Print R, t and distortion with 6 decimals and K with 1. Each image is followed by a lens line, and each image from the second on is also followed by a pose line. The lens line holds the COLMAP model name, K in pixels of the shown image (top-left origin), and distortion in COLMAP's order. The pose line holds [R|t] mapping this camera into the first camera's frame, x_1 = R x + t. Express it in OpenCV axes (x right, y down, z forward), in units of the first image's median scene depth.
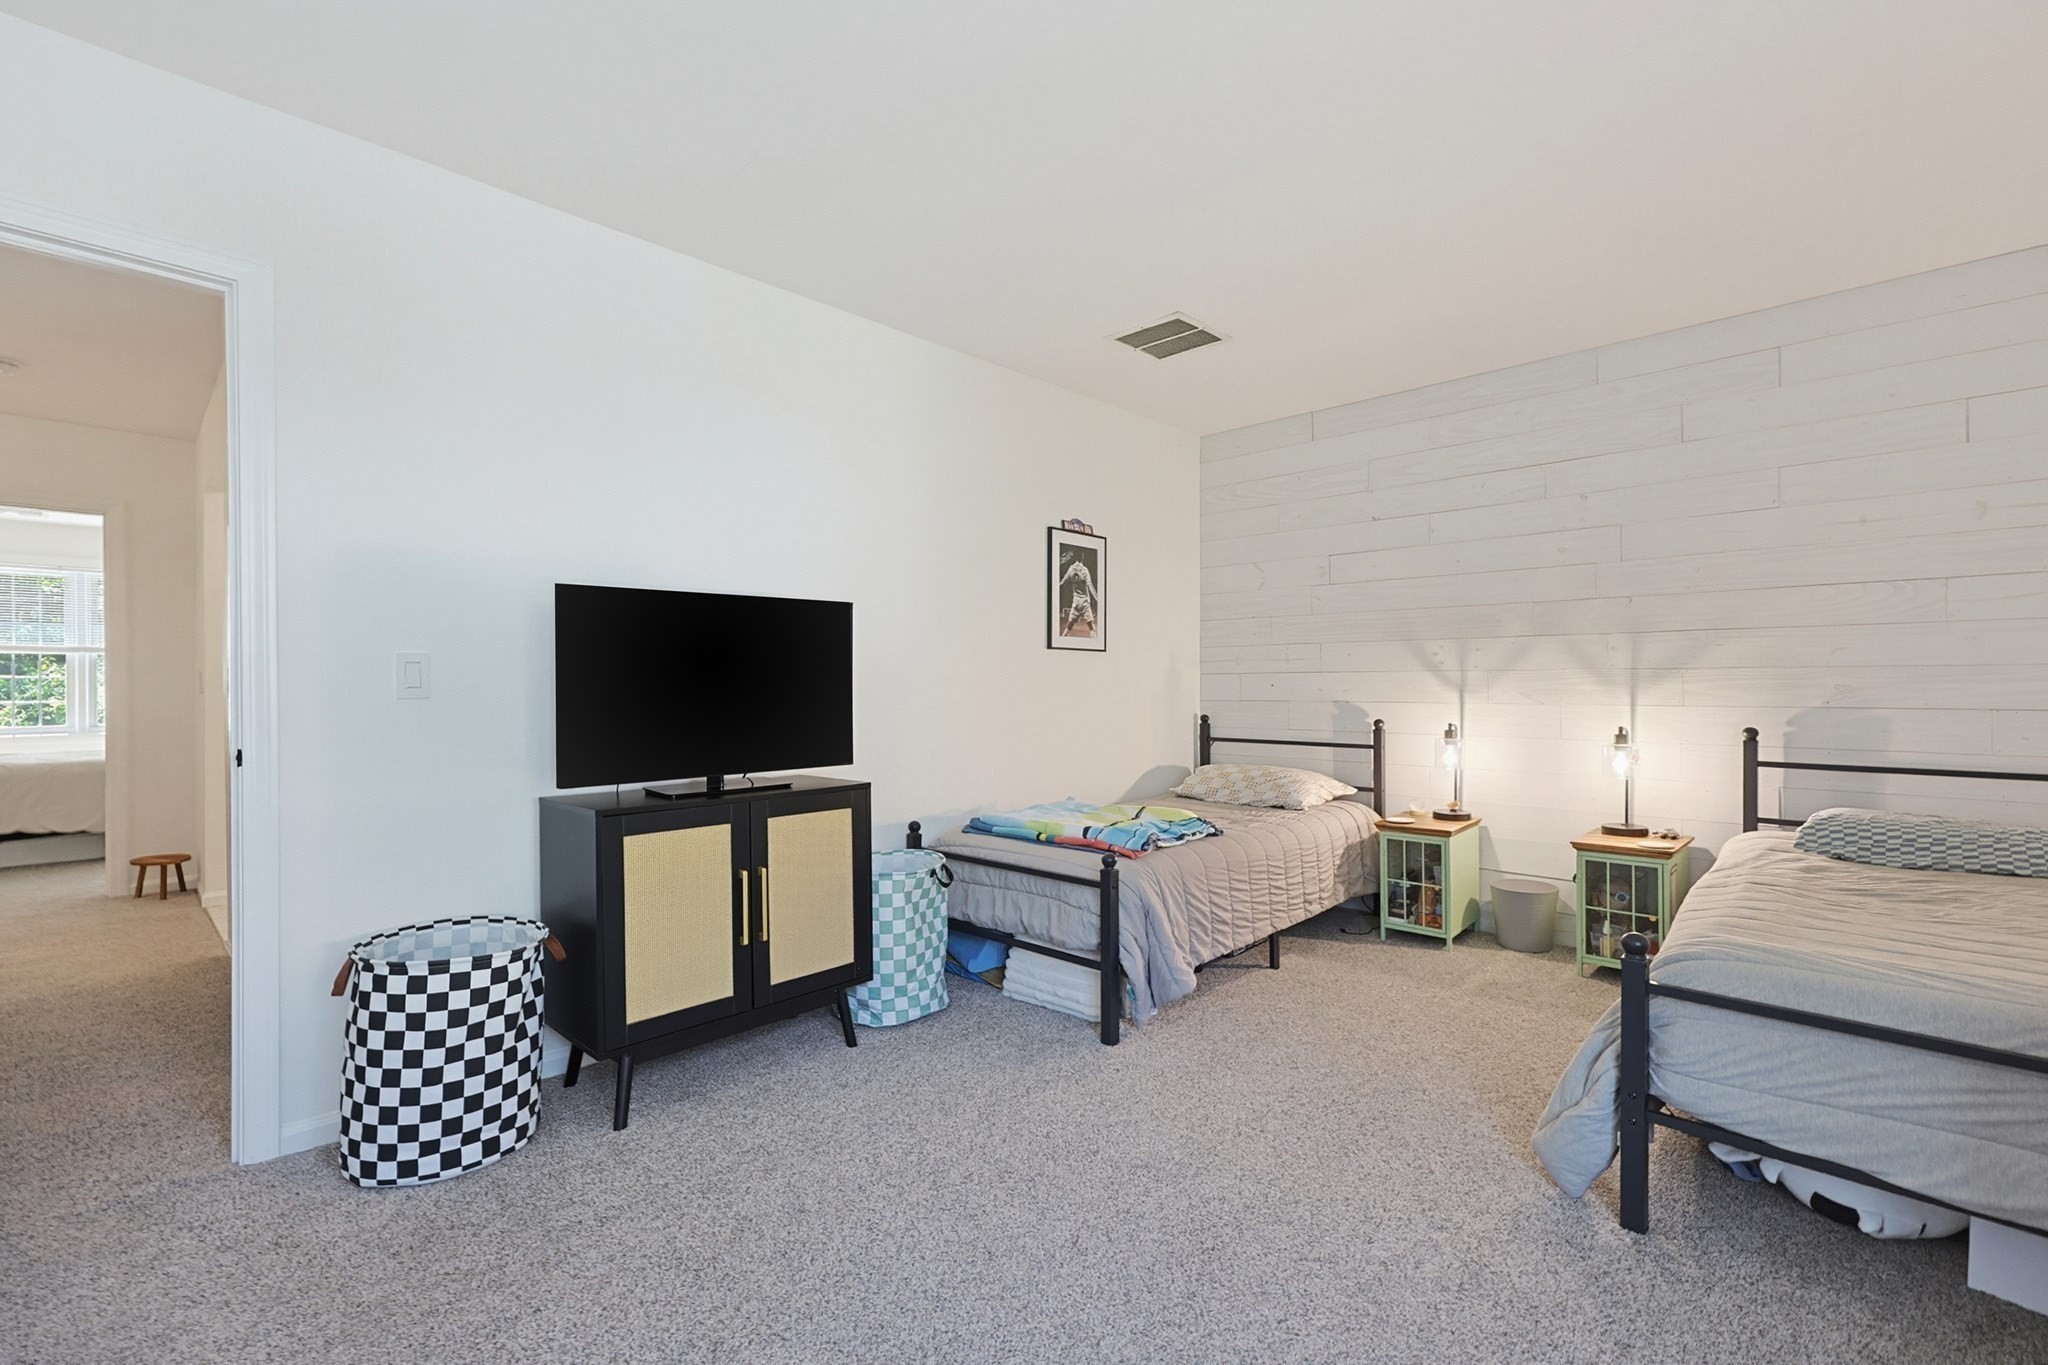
lens RADIAL K [[900.1, 0, 1068.4], [0, 900.1, 689.1], [0, 0, 1]] dist [0.000018, 0.000023]
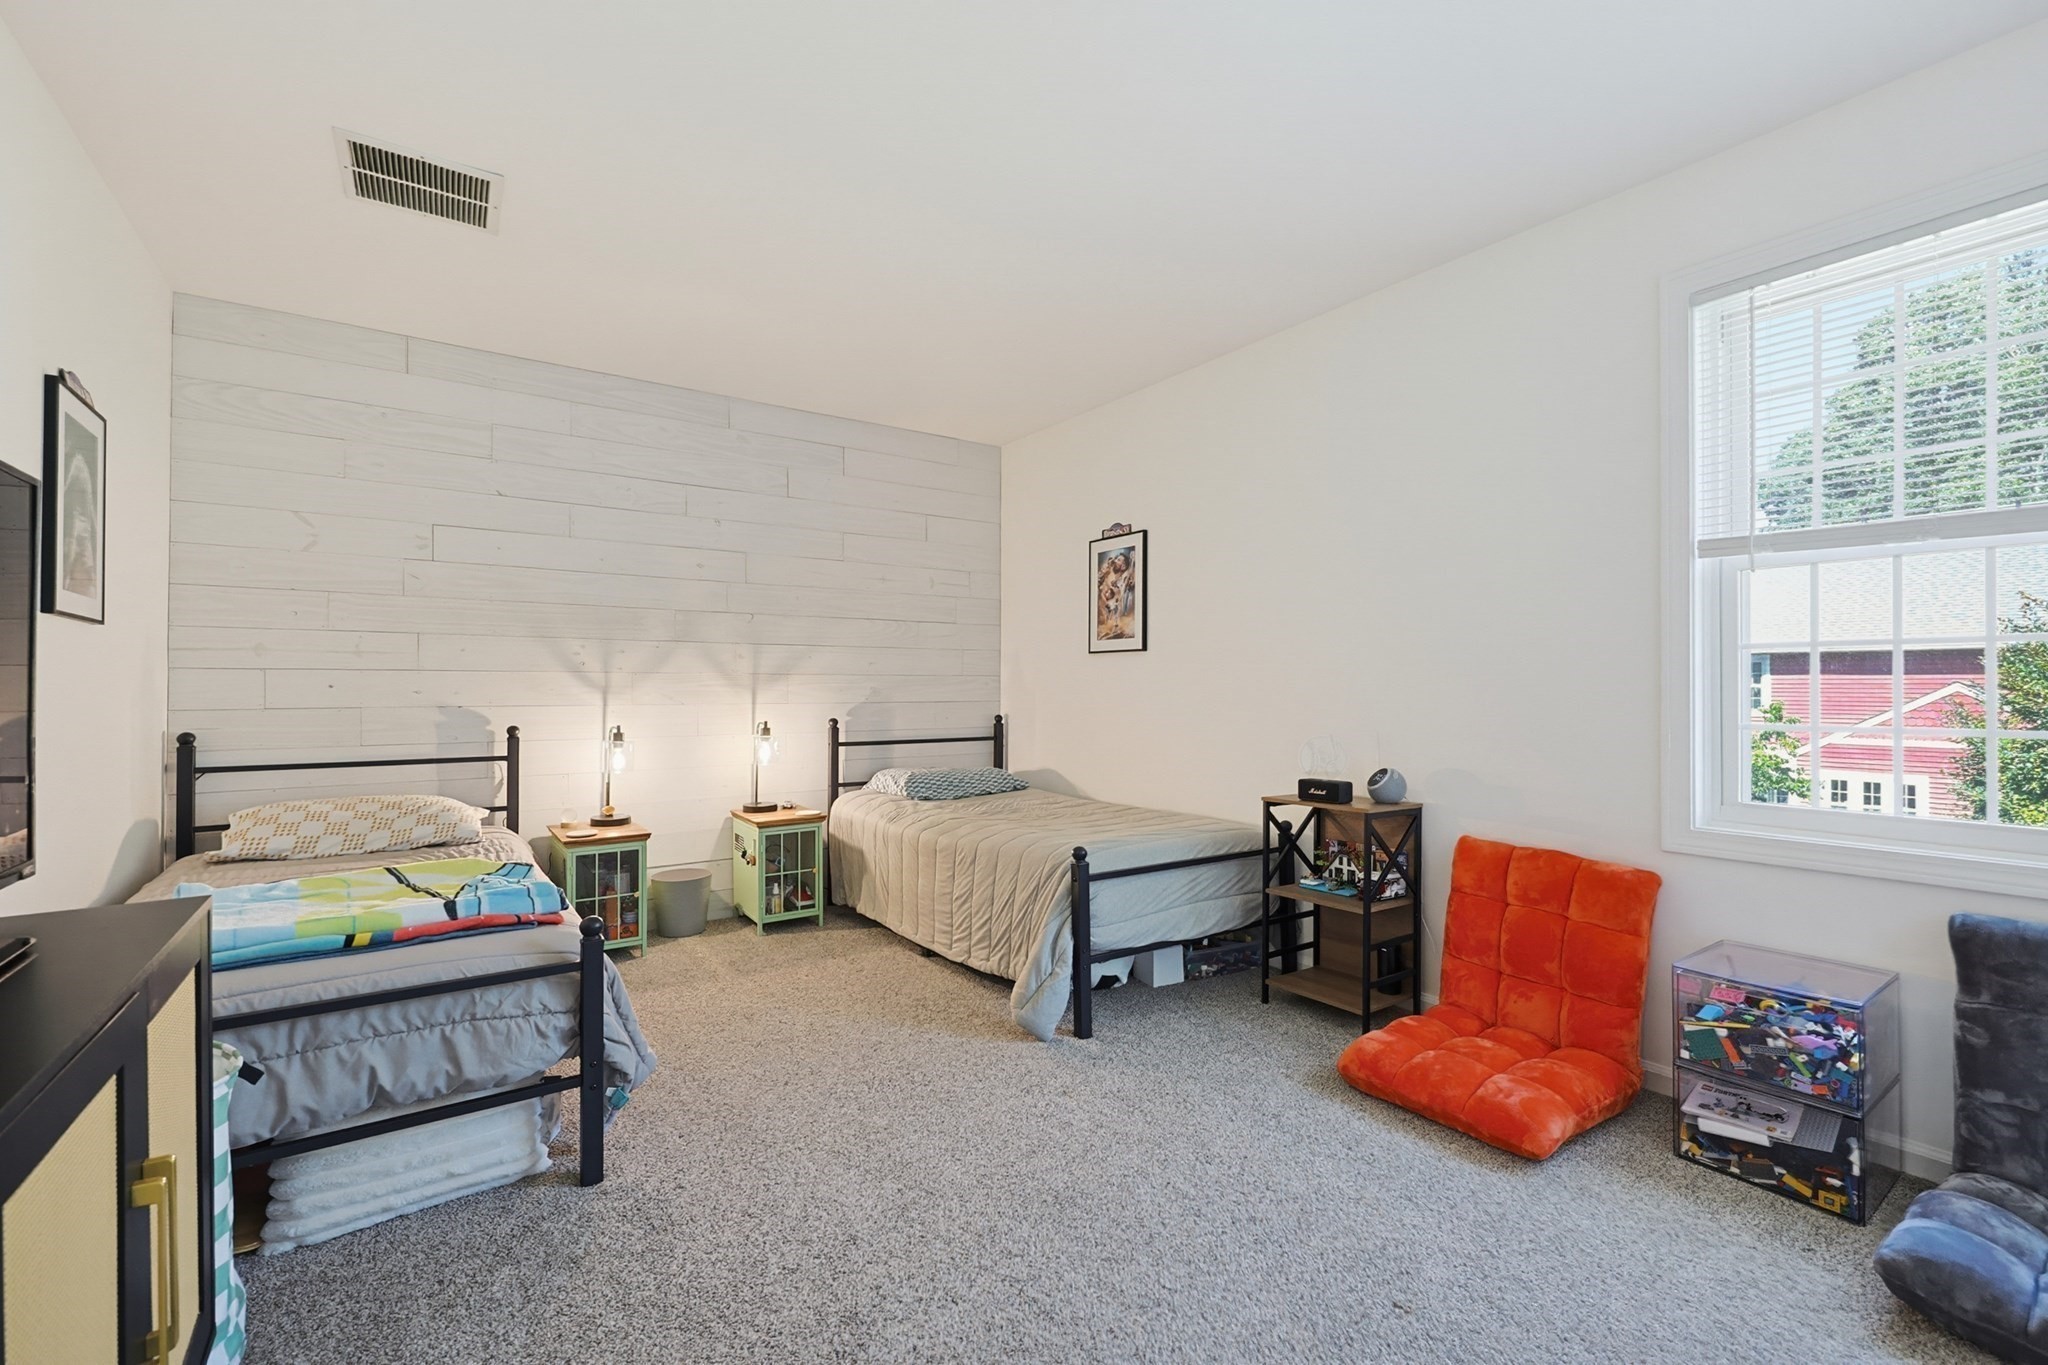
lens RADIAL K [[900.1, 0, 997.1], [0, 900.1, 684.6], [0, 0, 1]] dist [0.000018, 0.000023]
pose [[0.197393, 0.006336, 0.980304, -0.514497], [0.004918, 0.999960, -0.007453, 0.002908], [-0.980312, 0.006292, 0.197354, 0.461948]]
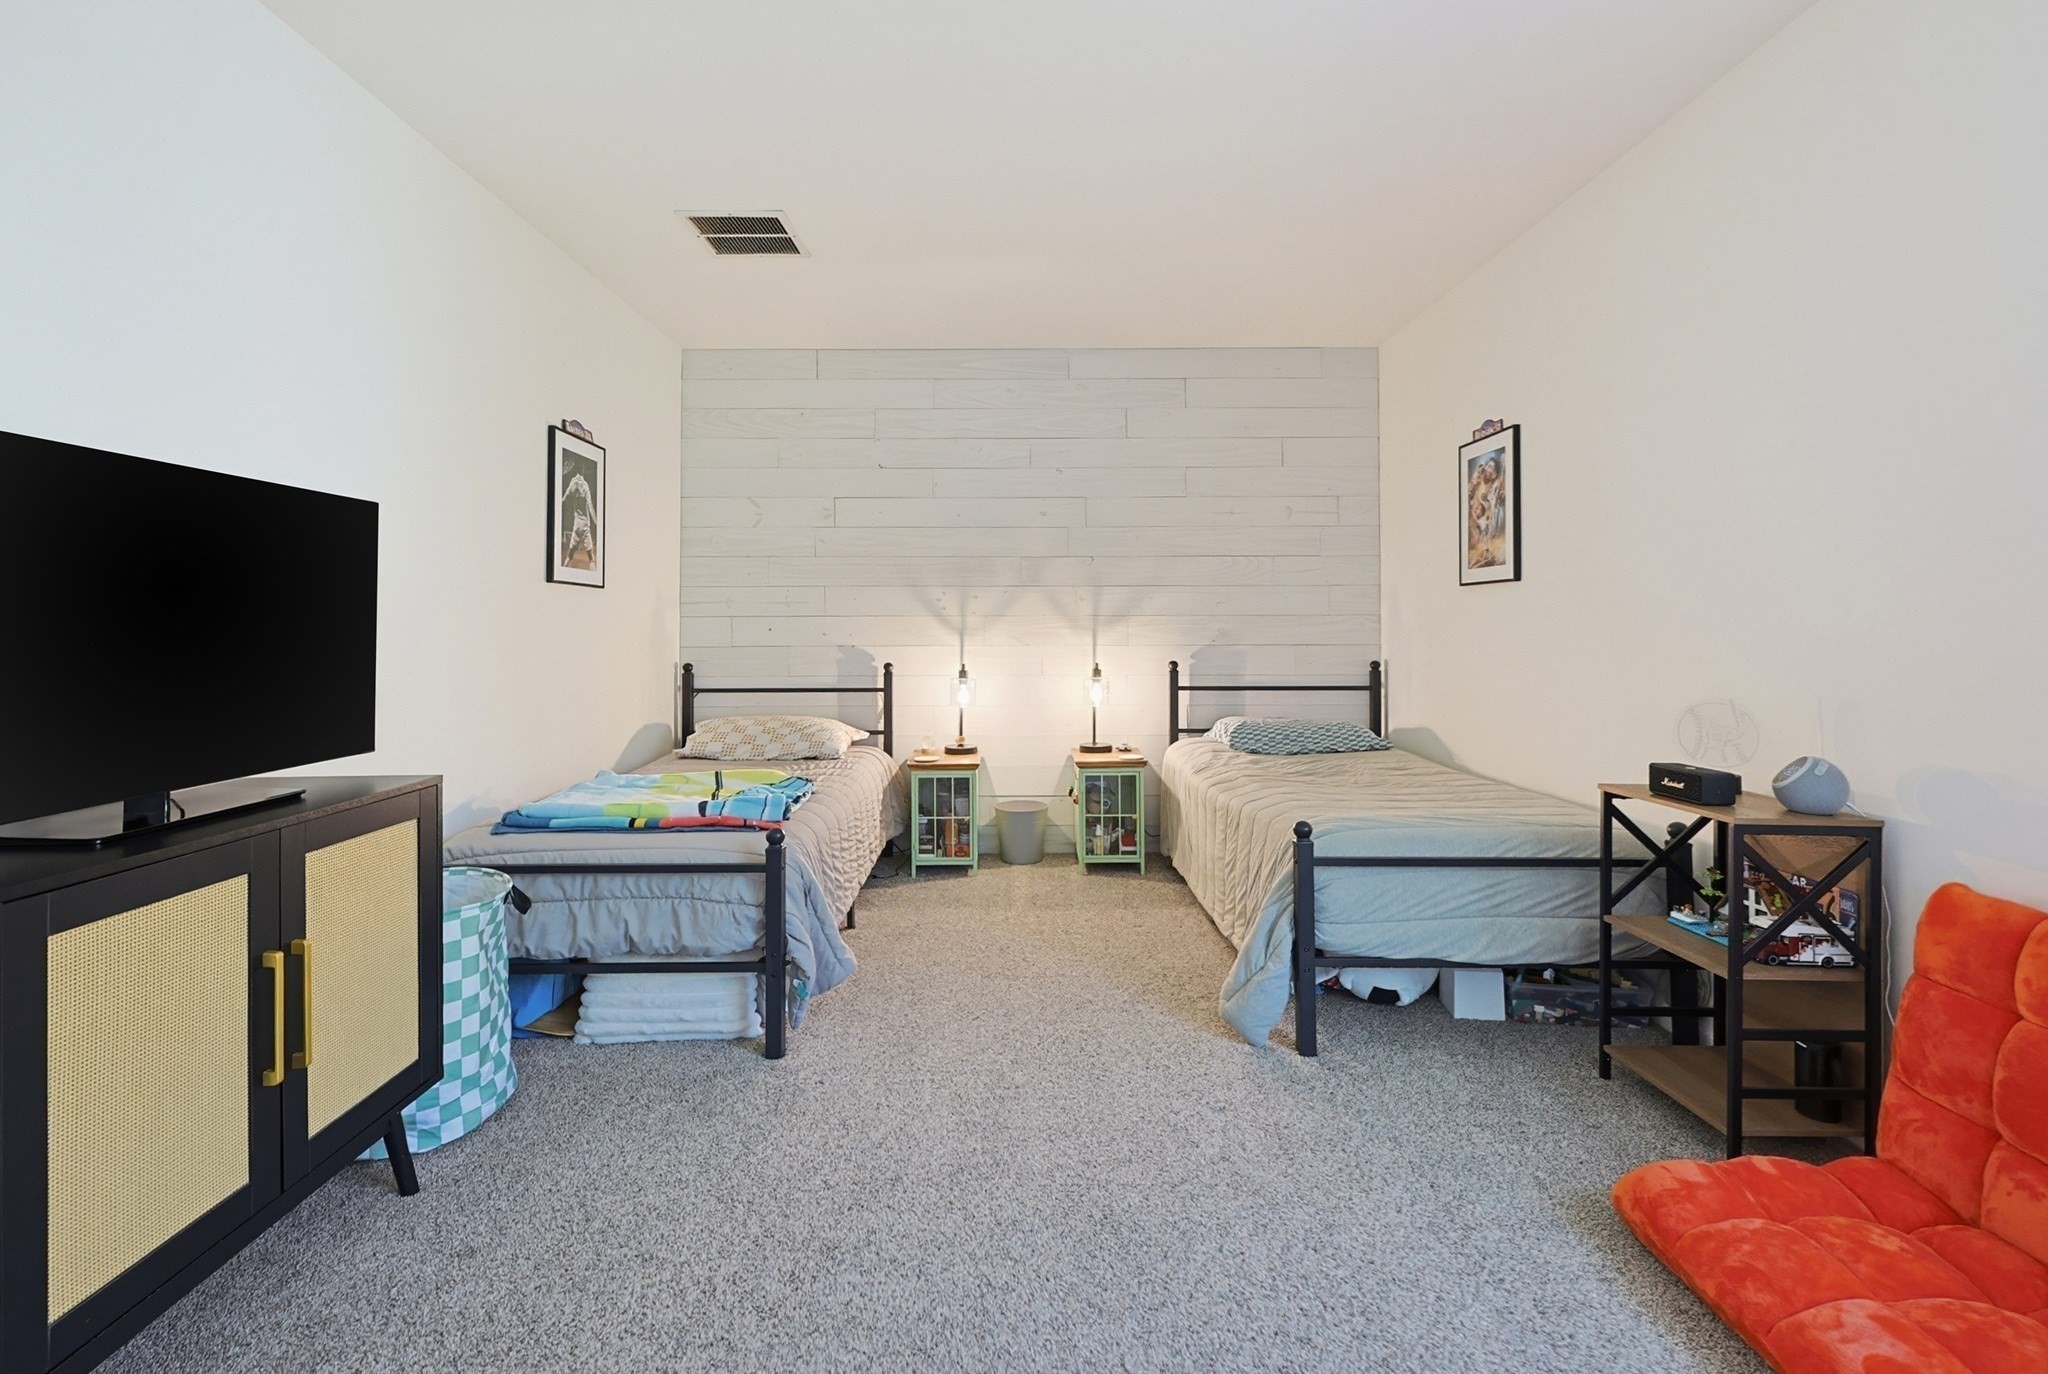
lens RADIAL K [[900.1, 0, 993.5], [0, 900.1, 617.9], [0, 0, 1]] dist [0.000018, 0.000023]
pose [[0.728150, 0.008953, 0.685359, -0.332628], [0.004528, 0.999830, -0.017872, 0.001772], [-0.685403, 0.016117, 0.727986, 0.213548]]
